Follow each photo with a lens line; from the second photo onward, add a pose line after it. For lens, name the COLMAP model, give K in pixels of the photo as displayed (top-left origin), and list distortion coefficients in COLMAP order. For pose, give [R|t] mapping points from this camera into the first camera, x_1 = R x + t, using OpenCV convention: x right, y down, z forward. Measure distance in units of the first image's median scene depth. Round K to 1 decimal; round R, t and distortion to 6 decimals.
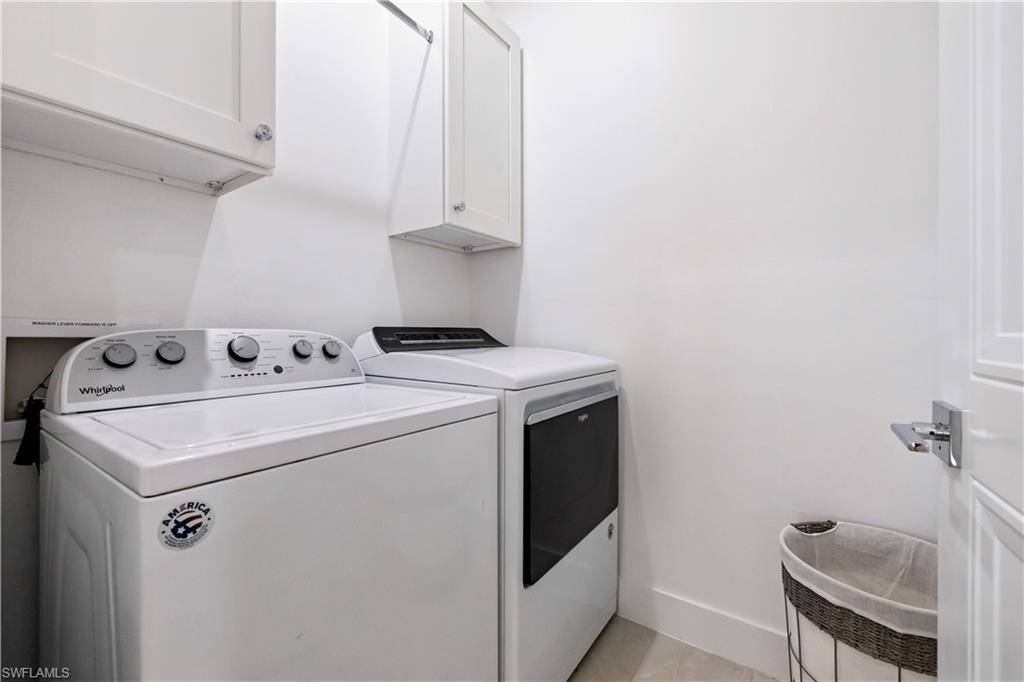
lens RADIAL K [[435.4, 0, 513.1], [0, 435.4, 333.6], [0, 0, 1]] dist [-0.001094, 0.000220]
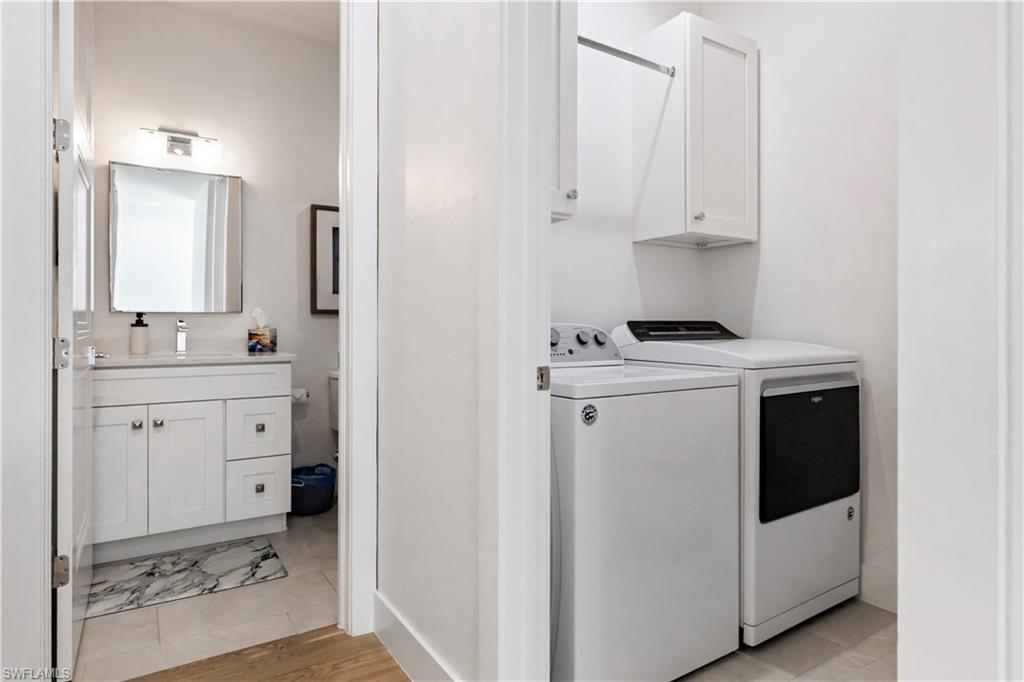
lens RADIAL K [[590.4, 0, 485.5], [0, 590.4, 325.0], [0, 0, 1]] dist [-0.011767, 0.004382]
pose [[0.914955, 0.000866, -0.403556, -0.011749], [-0.000678, 1.000000, 0.000610, -0.003960], [0.403556, -0.000284, 0.914955, -0.676155]]
